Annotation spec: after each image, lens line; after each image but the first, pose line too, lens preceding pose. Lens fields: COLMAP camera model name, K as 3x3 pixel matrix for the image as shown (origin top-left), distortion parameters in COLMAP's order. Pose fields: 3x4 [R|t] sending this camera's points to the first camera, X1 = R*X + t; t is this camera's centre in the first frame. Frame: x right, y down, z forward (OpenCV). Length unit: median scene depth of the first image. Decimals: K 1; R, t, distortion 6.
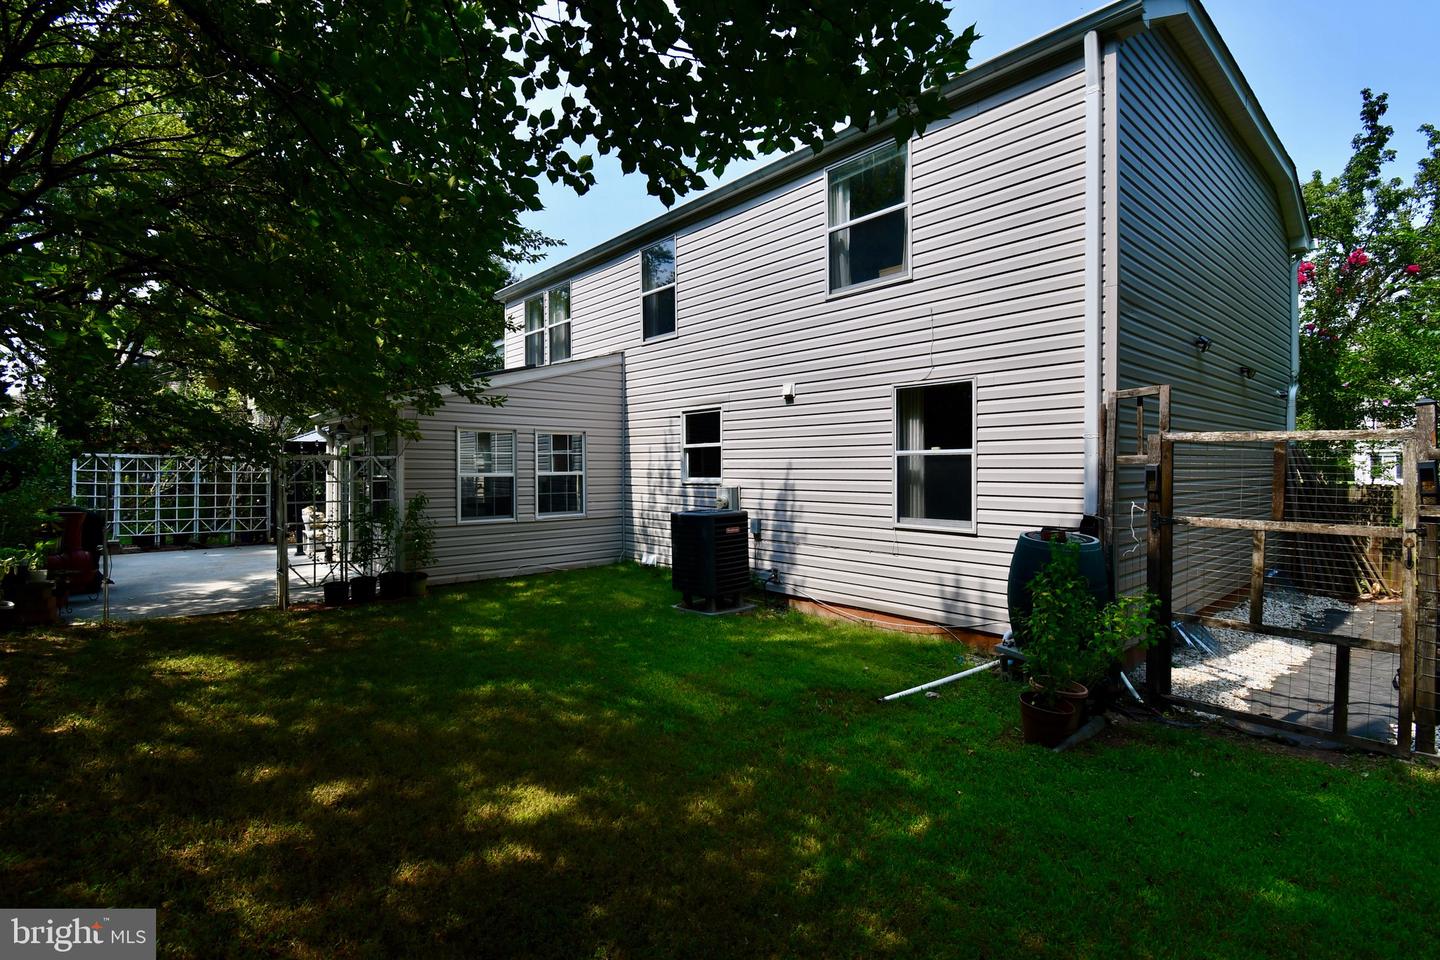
lens RADIAL K [[667.8, 0, 719.2], [0, 667.8, 465.1], [0, 0, 1]] dist [0.020374, -0.025658]
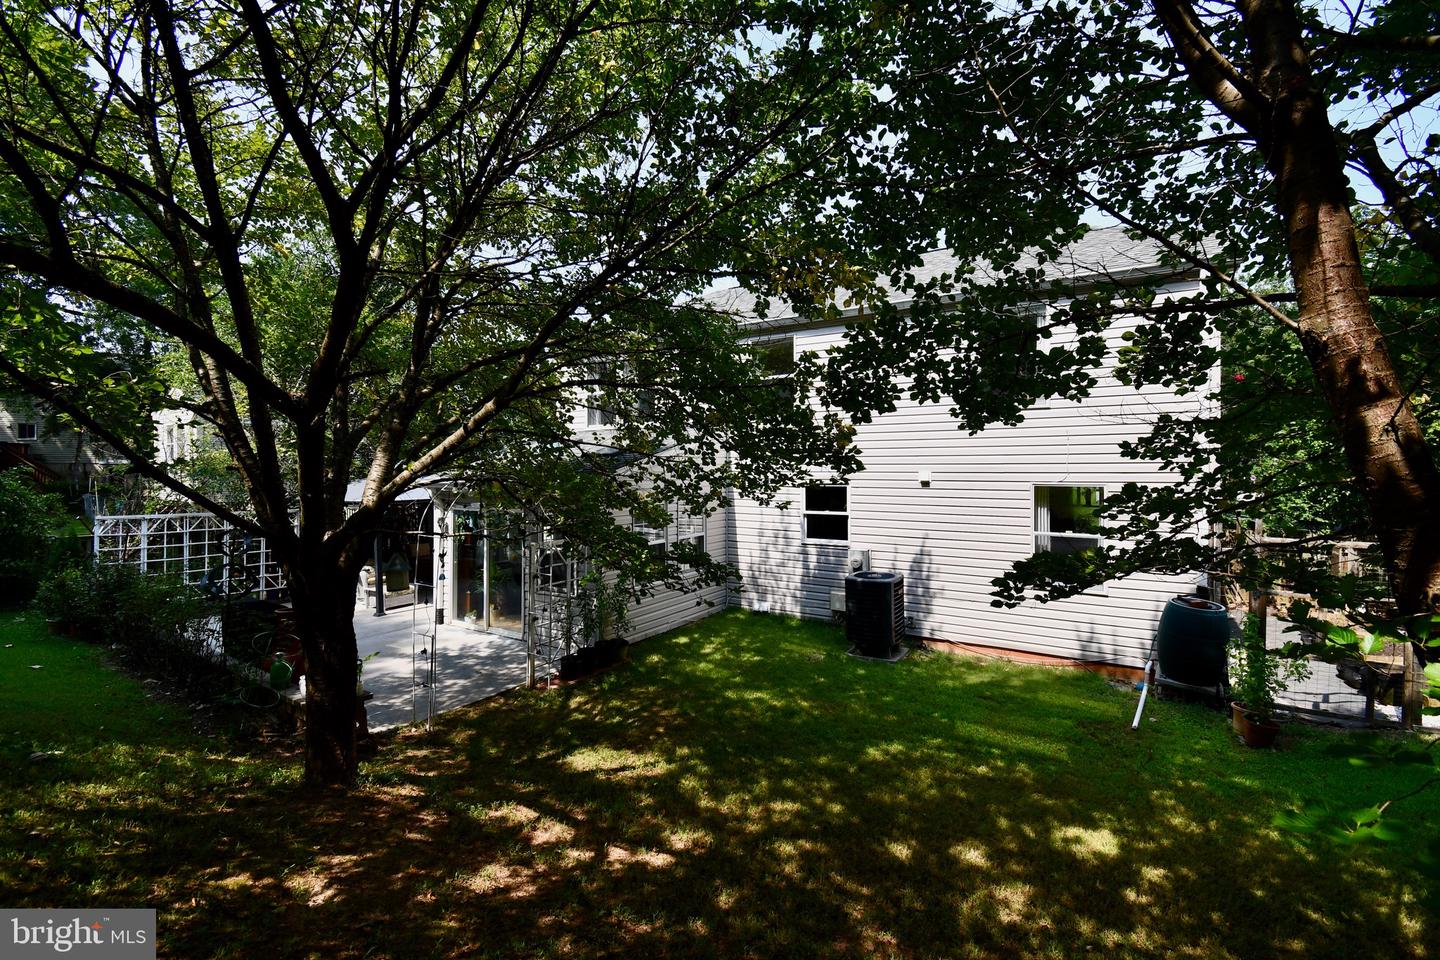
lens RADIAL K [[630.0, 0, 715.5], [0, 630.0, 467.0], [0, 0, 1]] dist [0.012197, -0.021129]
pose [[0.962133, 0.000142, 0.272580, -0.703414], [-0.001549, 0.999987, 0.004949, -0.156964], [-0.272575, -0.005184, 0.962121, -0.052426]]
